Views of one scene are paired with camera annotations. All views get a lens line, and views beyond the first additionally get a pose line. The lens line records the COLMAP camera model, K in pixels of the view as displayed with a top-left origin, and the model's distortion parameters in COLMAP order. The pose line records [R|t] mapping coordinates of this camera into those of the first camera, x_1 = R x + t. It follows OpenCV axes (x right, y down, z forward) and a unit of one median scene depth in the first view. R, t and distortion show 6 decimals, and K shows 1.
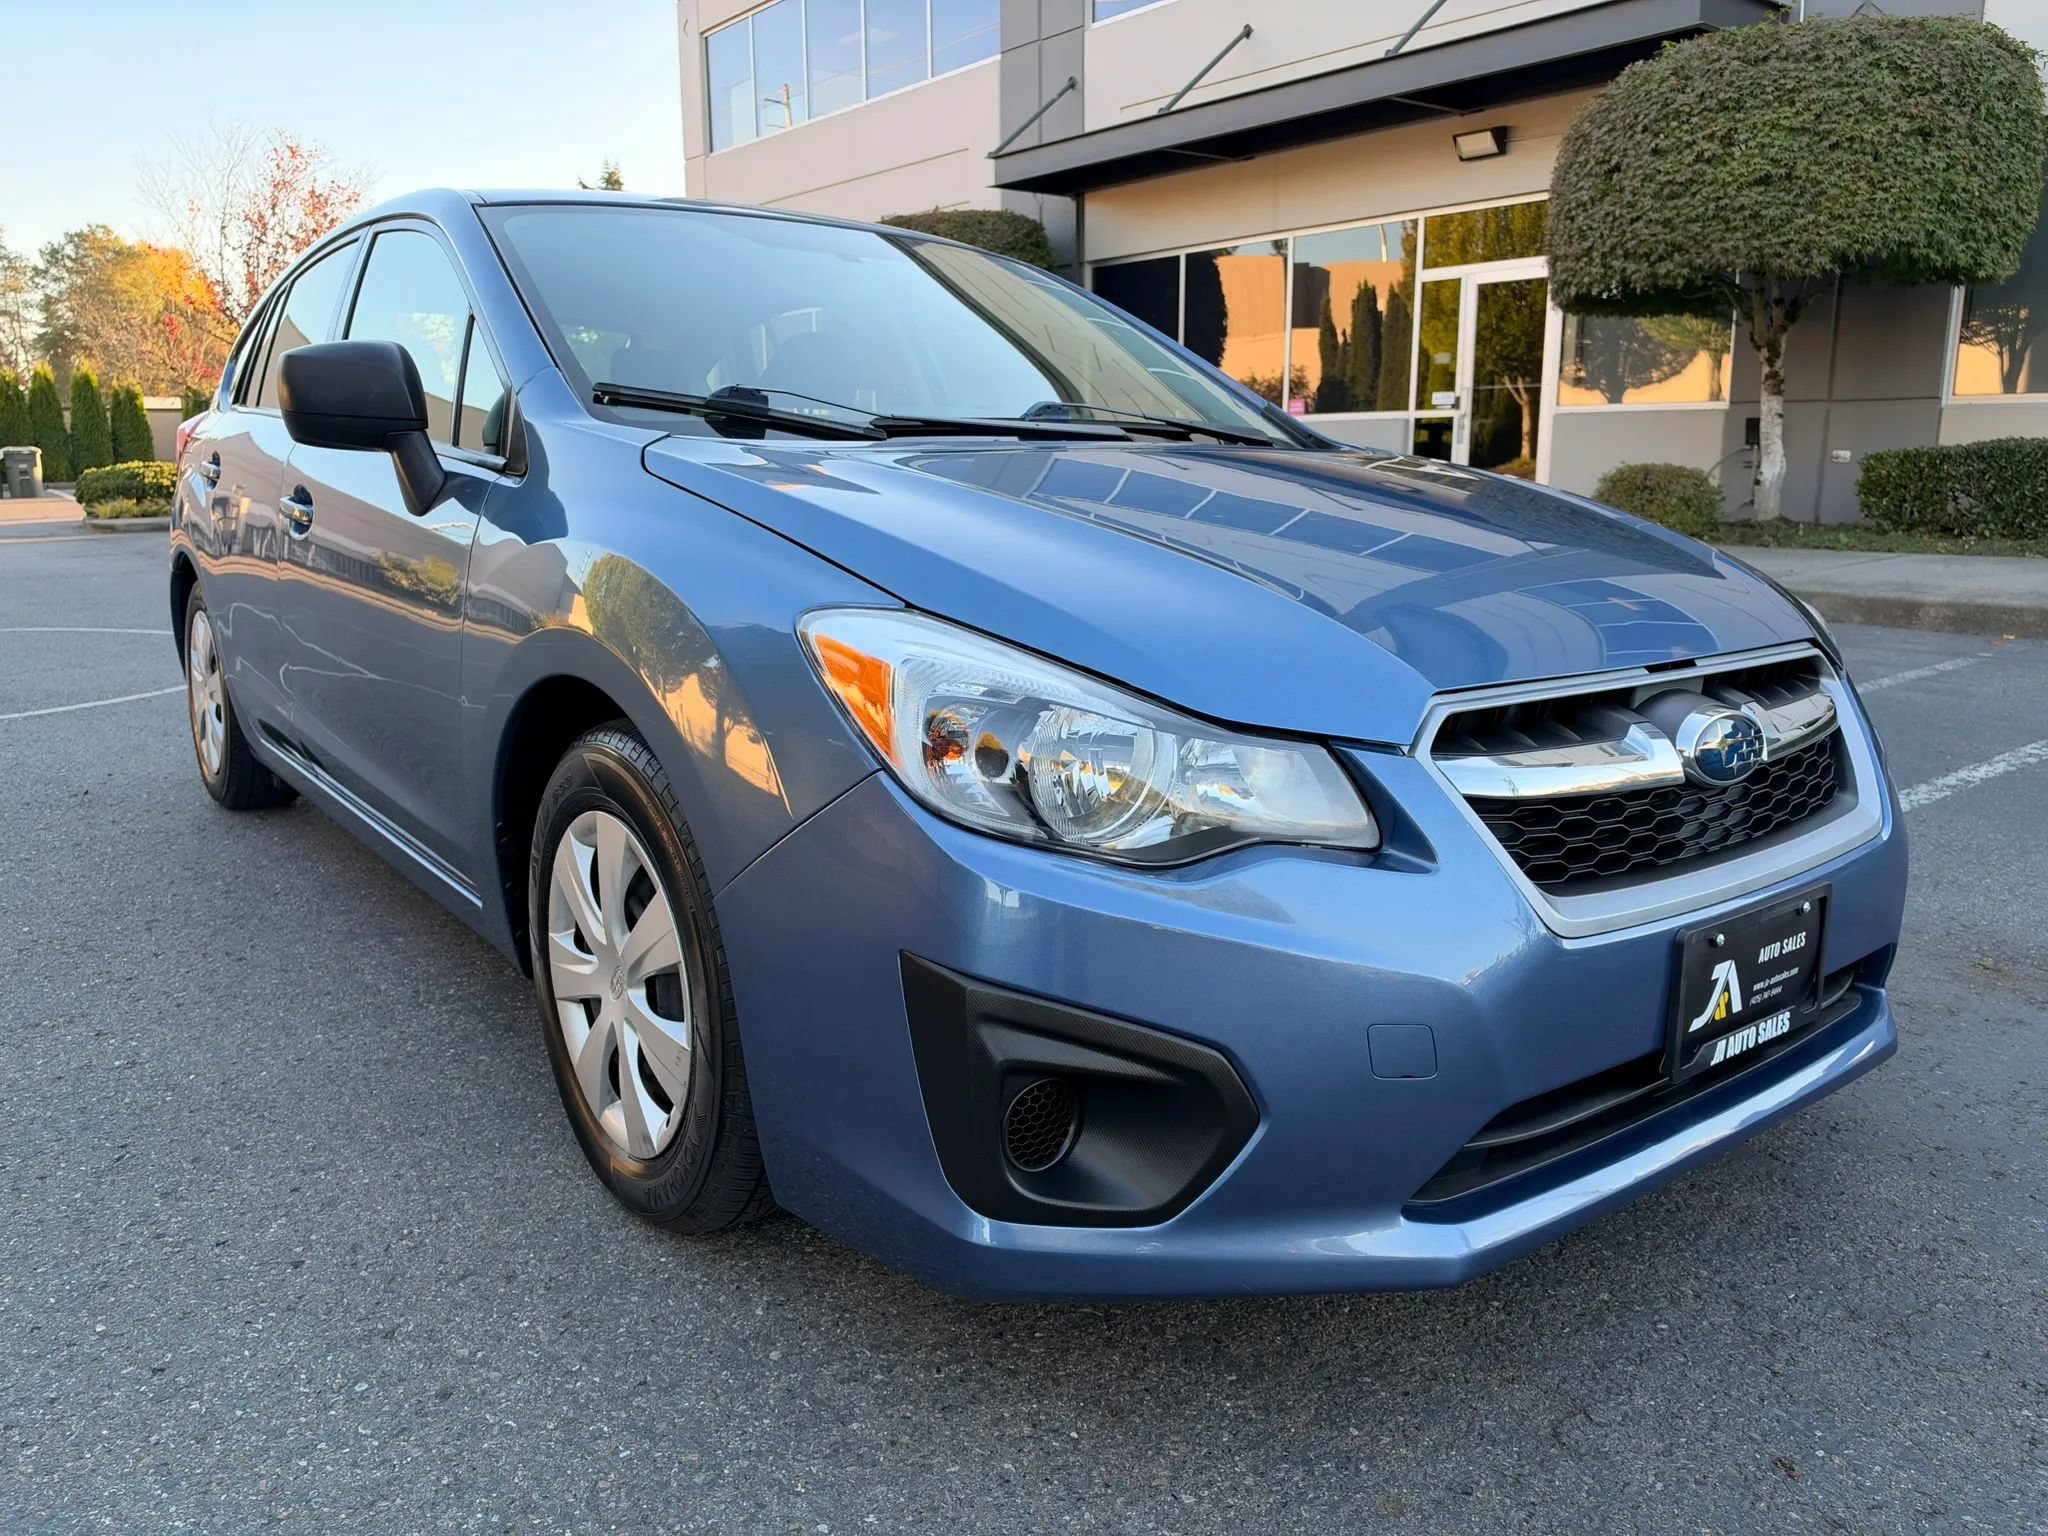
lens RADIAL K [[1506.7, 0, 1022.3], [0, 1506.7, 768.0], [0, 0, 1]] dist [0.003416, -0.019477]
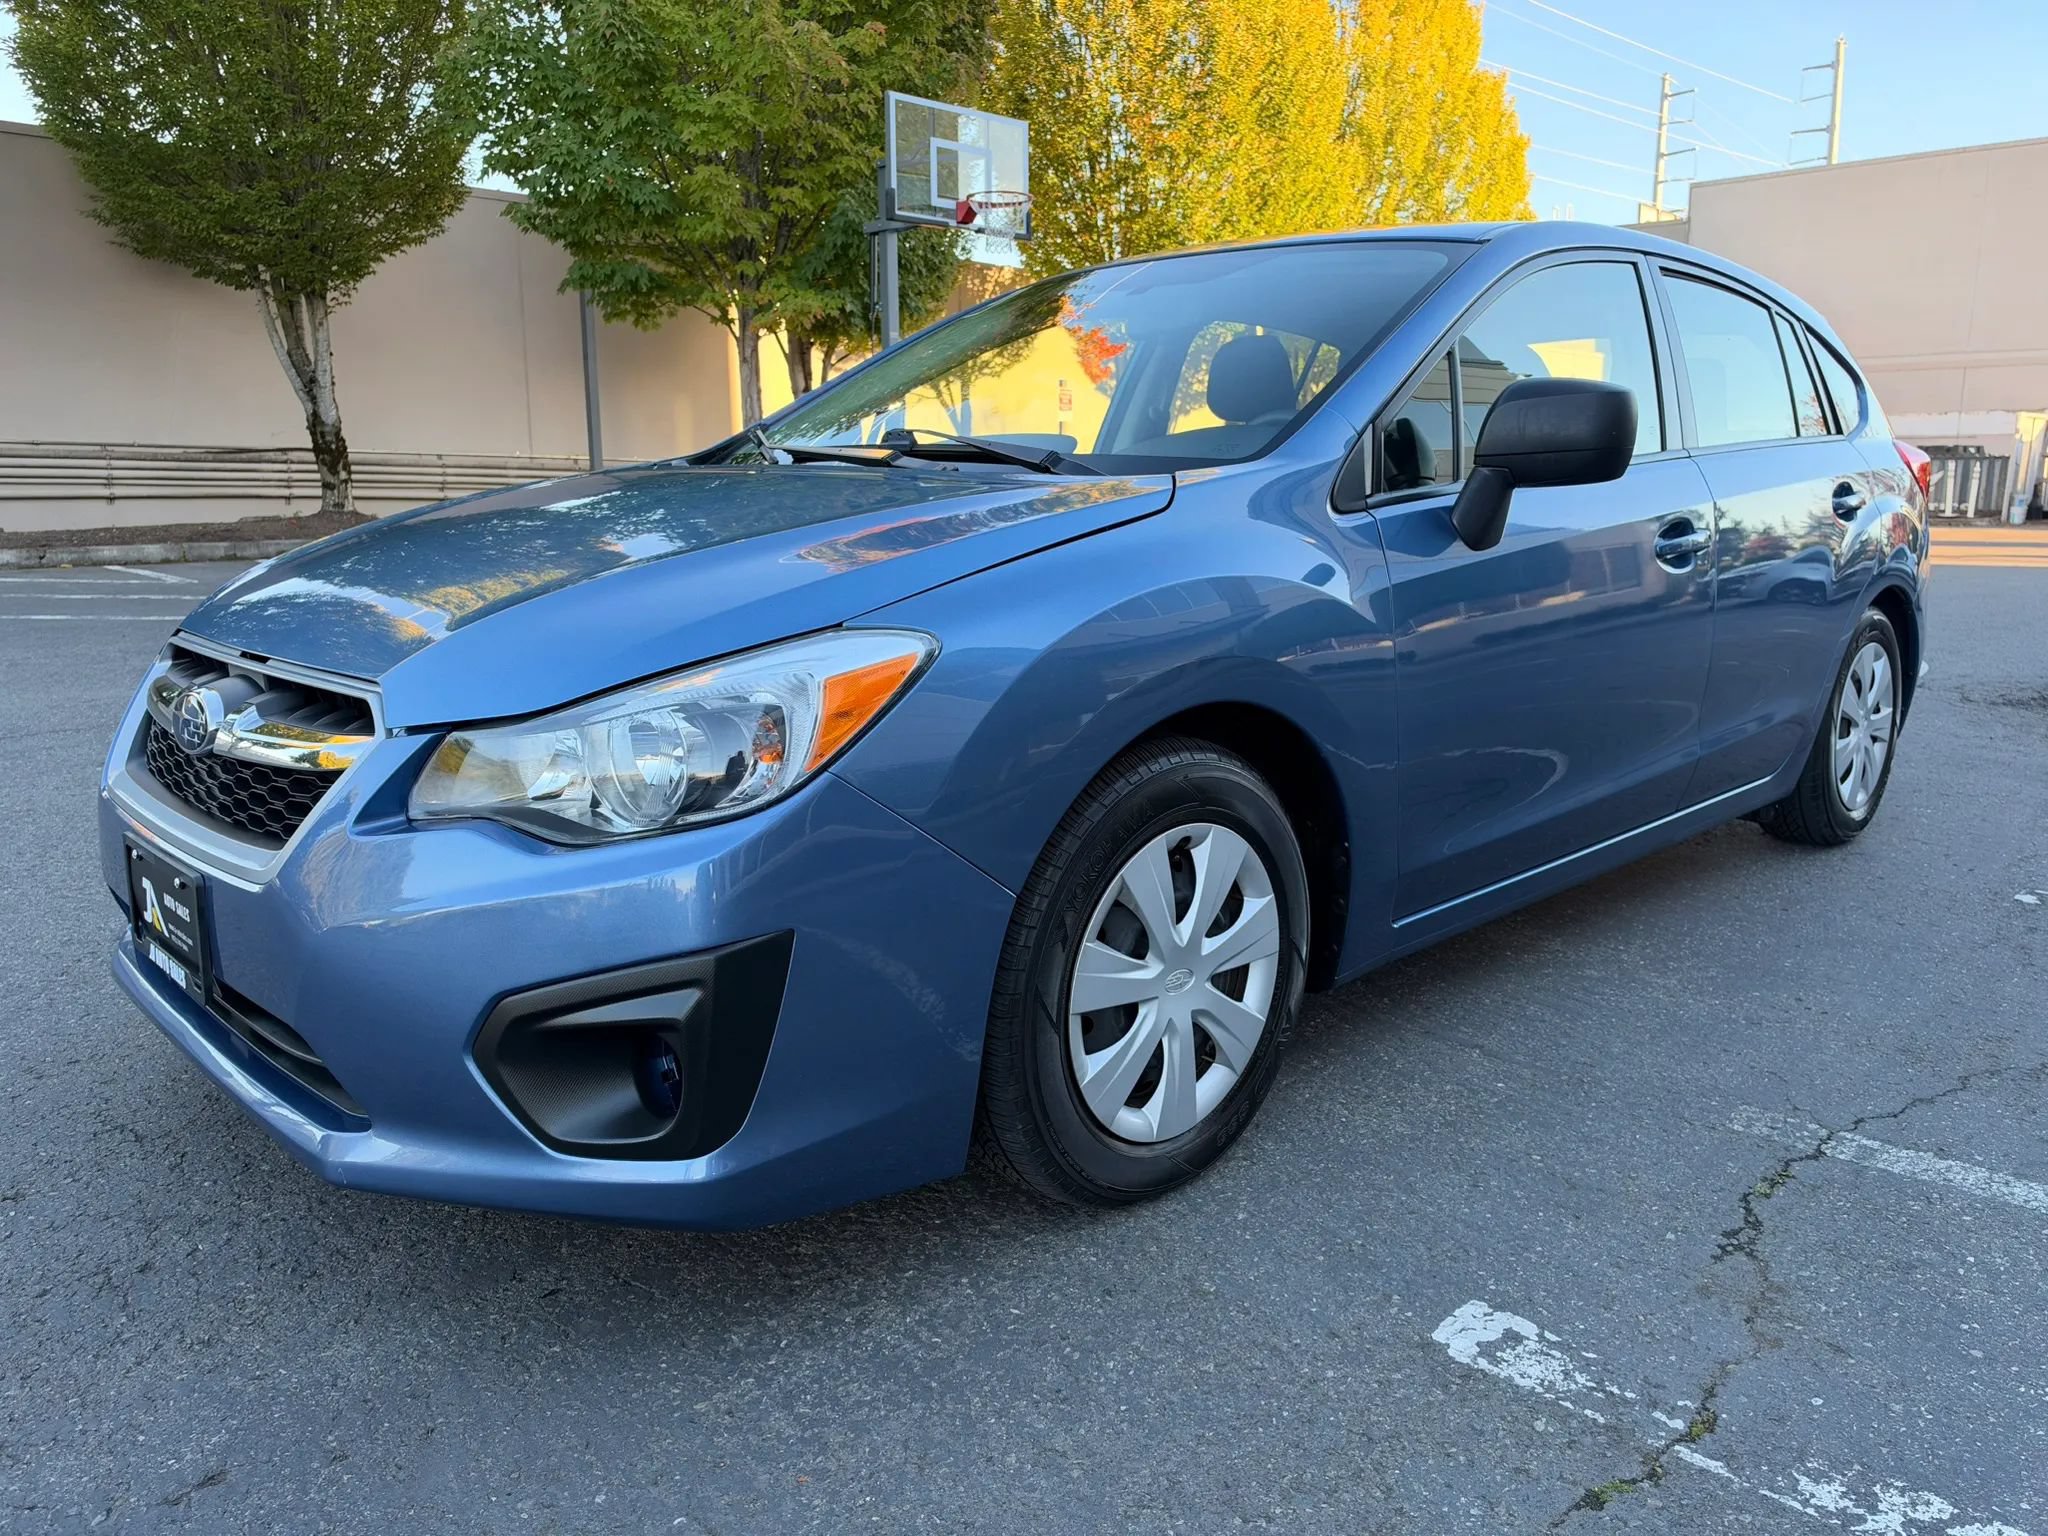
lens RADIAL K [[1506.7, 0, 1036.6], [0, 1506.7, 766.8], [0, 0, 1]] dist [0.003416, -0.019477]
pose [[0.107332, 0.191222, -0.975661, 1.712132], [-0.207484, 0.964031, 0.166117, -0.316518], [0.972332, 0.184604, 0.143147, 1.490410]]
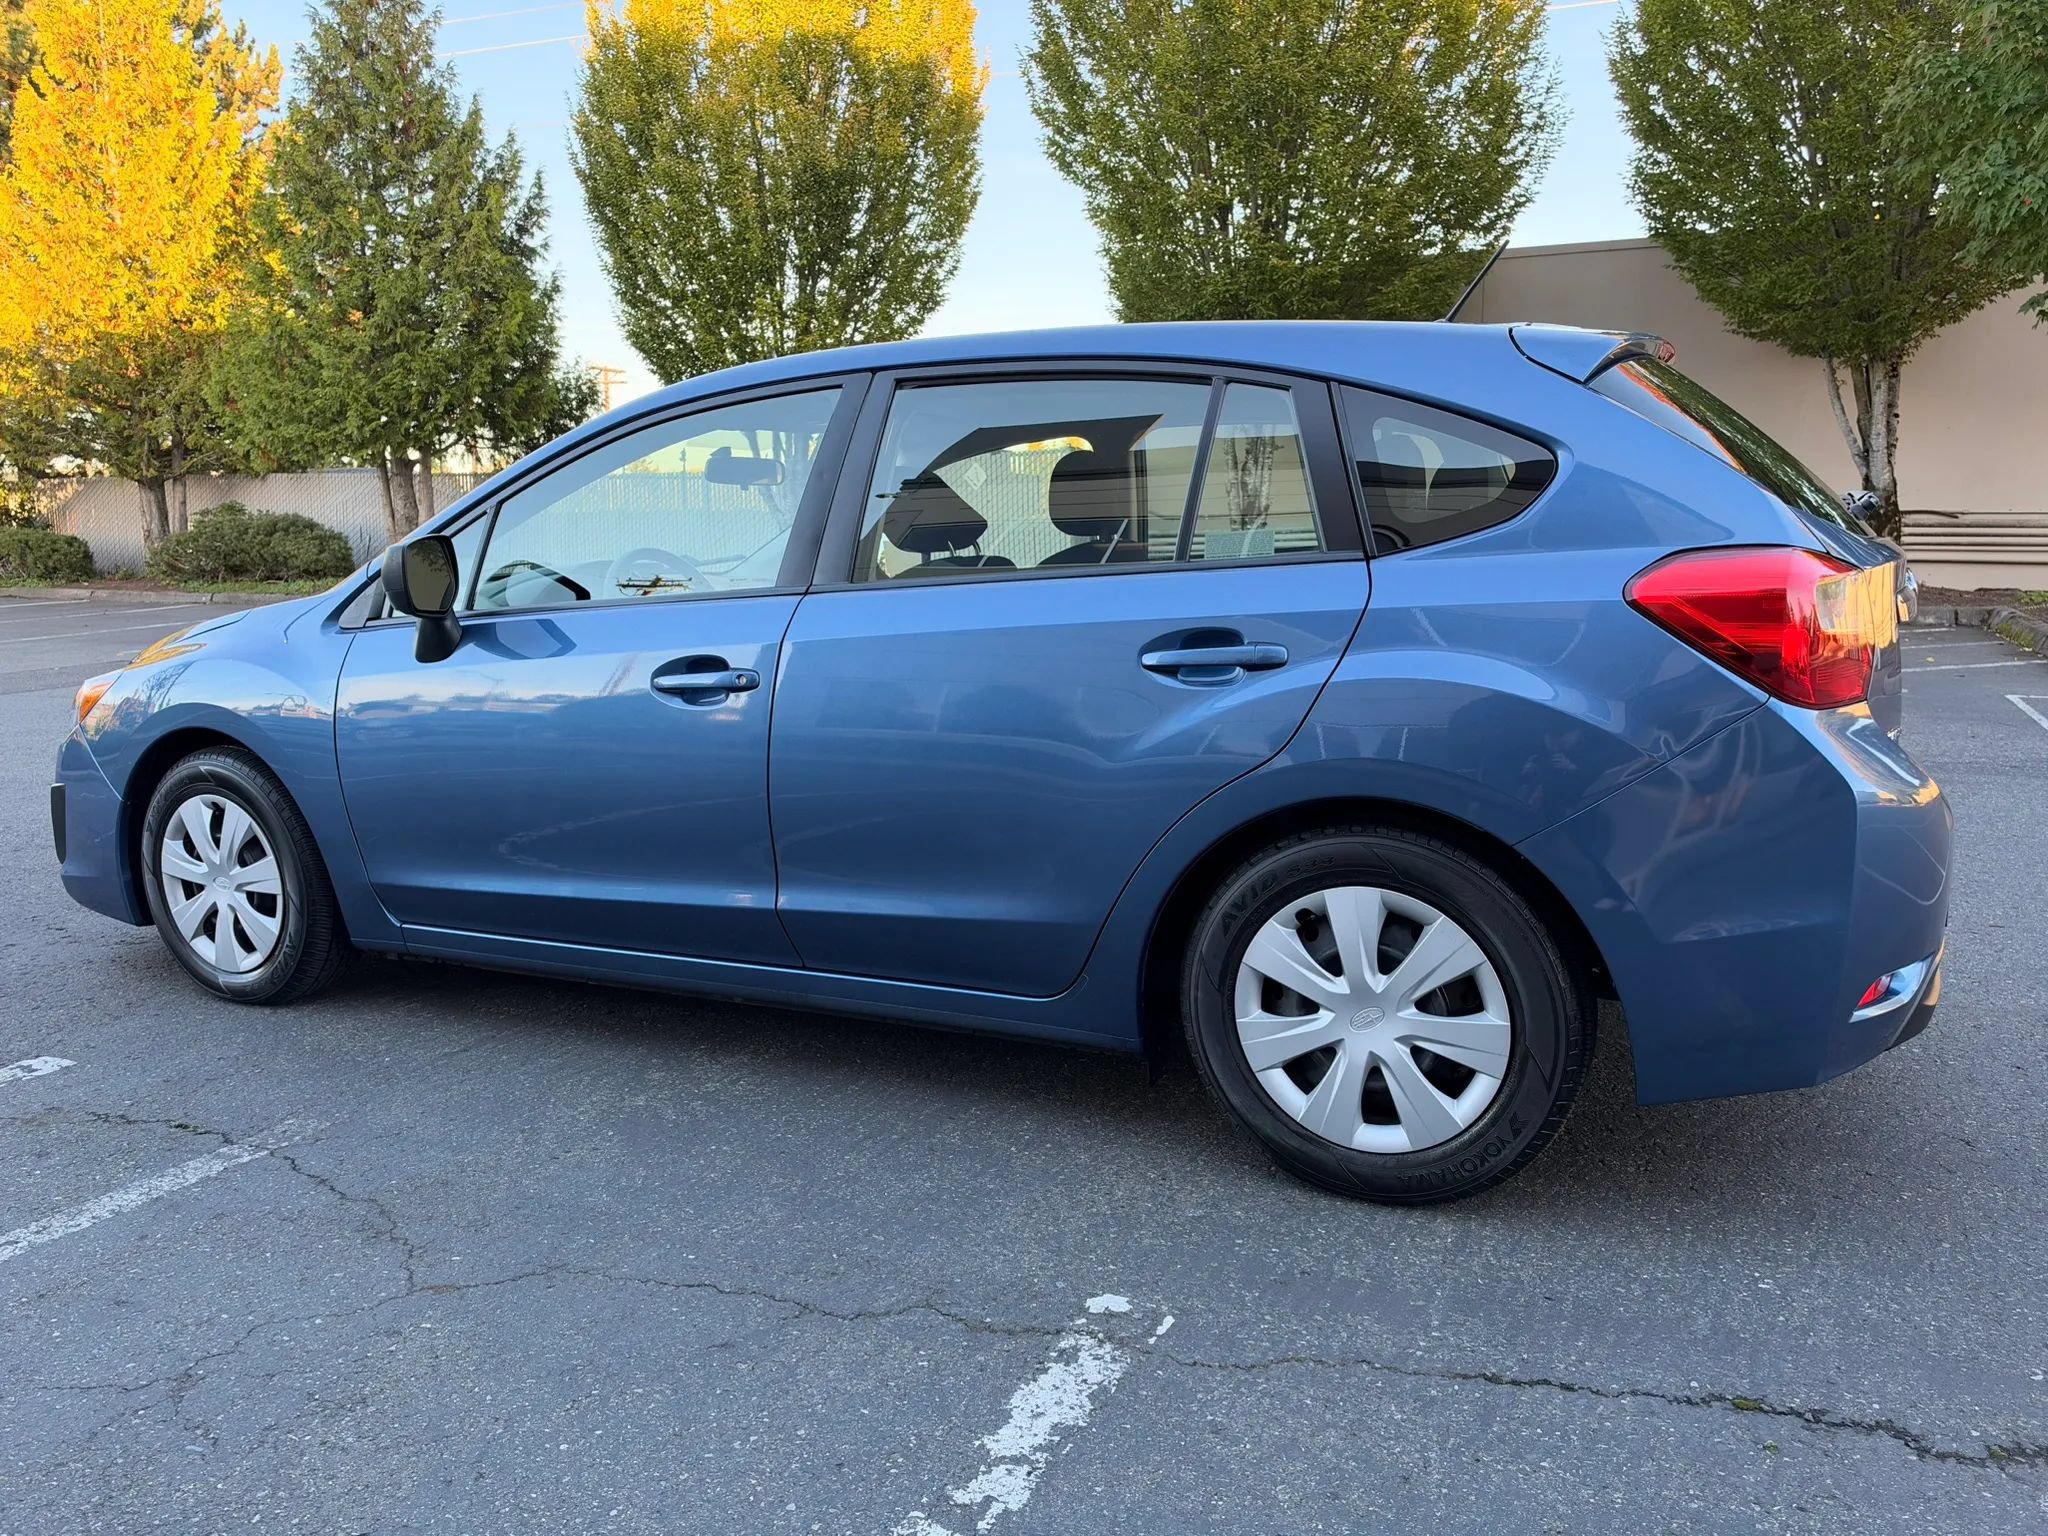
lens RADIAL K [[1506.7, 0, 1008.5], [0, 1506.7, 762.0], [0, 0, 1]] dist [0.003416, -0.019477]
pose [[-0.904602, 0.078370, -0.418992, 0.387761], [-0.071469, 0.941153, 0.330339, -0.970818], [0.420224, 0.328770, -0.845767, 4.192817]]
